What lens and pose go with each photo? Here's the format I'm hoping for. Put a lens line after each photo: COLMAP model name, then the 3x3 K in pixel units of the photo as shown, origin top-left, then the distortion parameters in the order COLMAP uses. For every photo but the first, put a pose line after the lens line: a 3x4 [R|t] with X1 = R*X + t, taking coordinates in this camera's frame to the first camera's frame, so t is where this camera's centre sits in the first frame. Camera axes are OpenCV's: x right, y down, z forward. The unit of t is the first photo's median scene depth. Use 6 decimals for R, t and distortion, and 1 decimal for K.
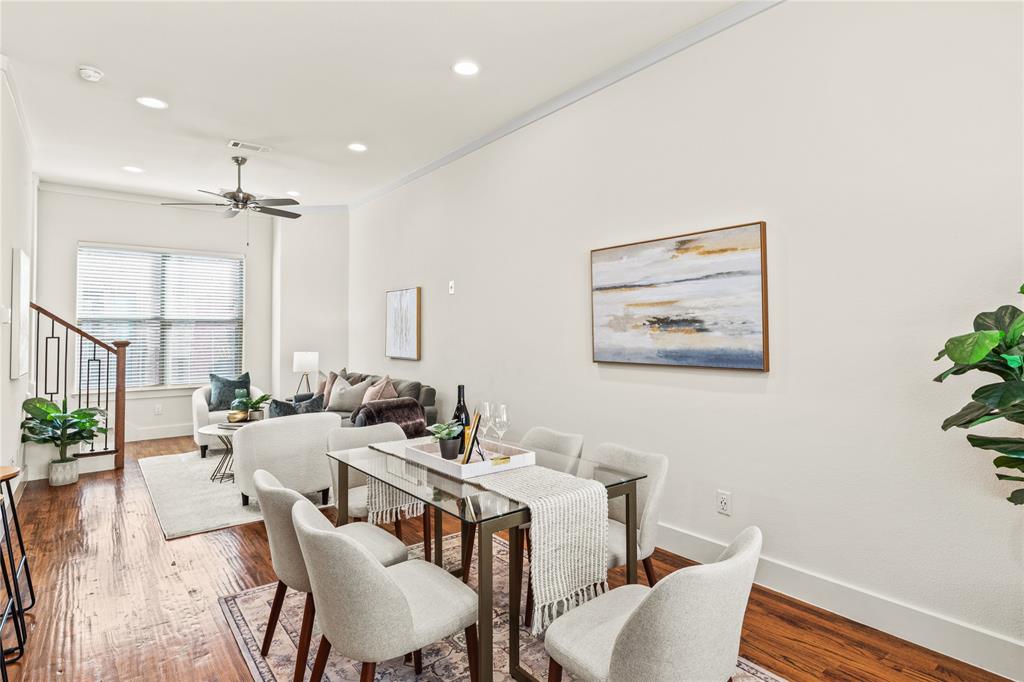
lens RADIAL K [[539.6, 0, 527.1], [0, 539.6, 321.9], [0, 0, 1]] dist [-0.000103, -0.000383]
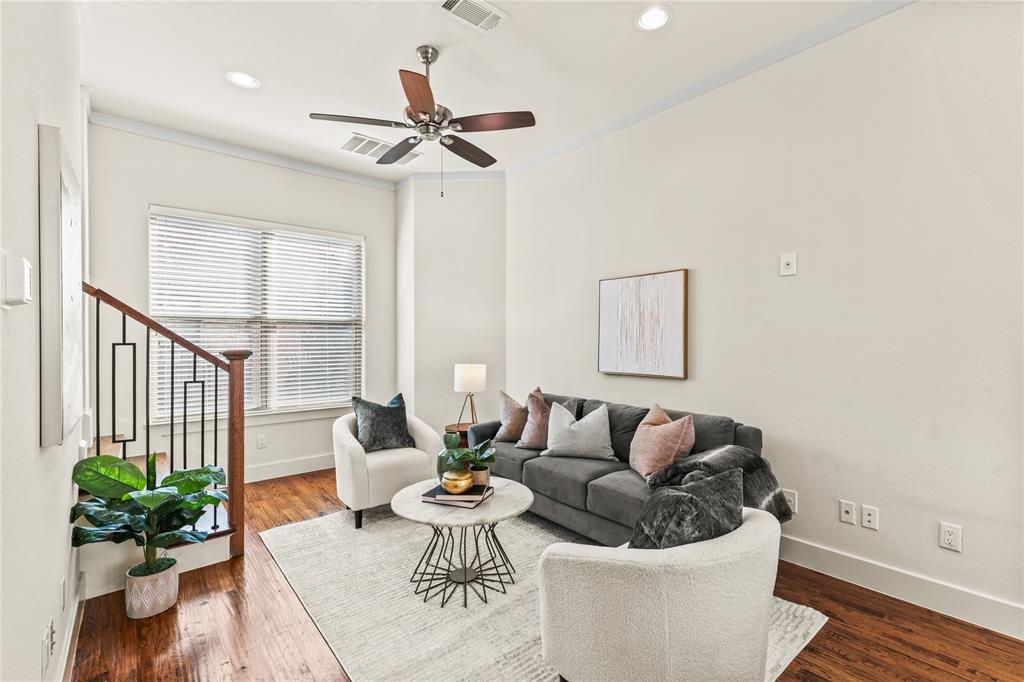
lens RADIAL K [[460.8, 0, 526.7], [0, 460.8, 342.6], [0, 0, 1]] dist [0.000251, -0.000131]
pose [[0.999571, 0.002708, 0.029166, -0.443592], [-0.003512, 0.999614, 0.027550, 0.011625], [-0.029081, -0.027641, 0.999195, 0.474423]]
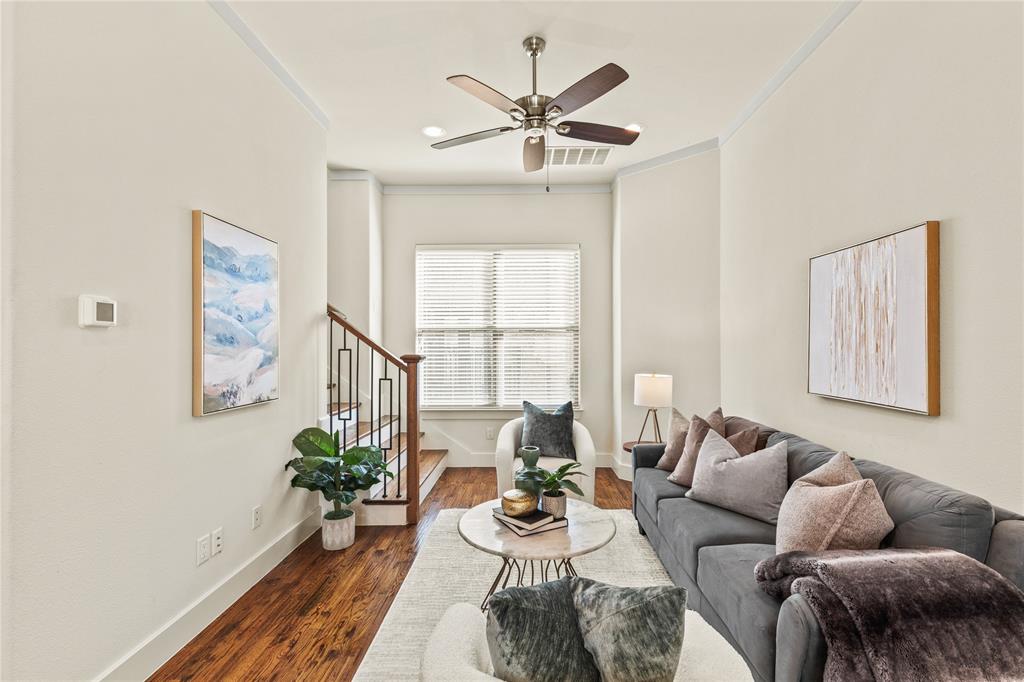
lens RADIAL K [[461.3, 0, 516.0], [0, 461.3, 345.0], [0, 0, 1]] dist [-0.004015, -0.000684]
pose [[0.765002, 0.000856, -0.644028, -0.233744], [0.014096, 0.999737, 0.018074, 0.012242], [0.643874, -0.022905, 0.764789, 0.611984]]
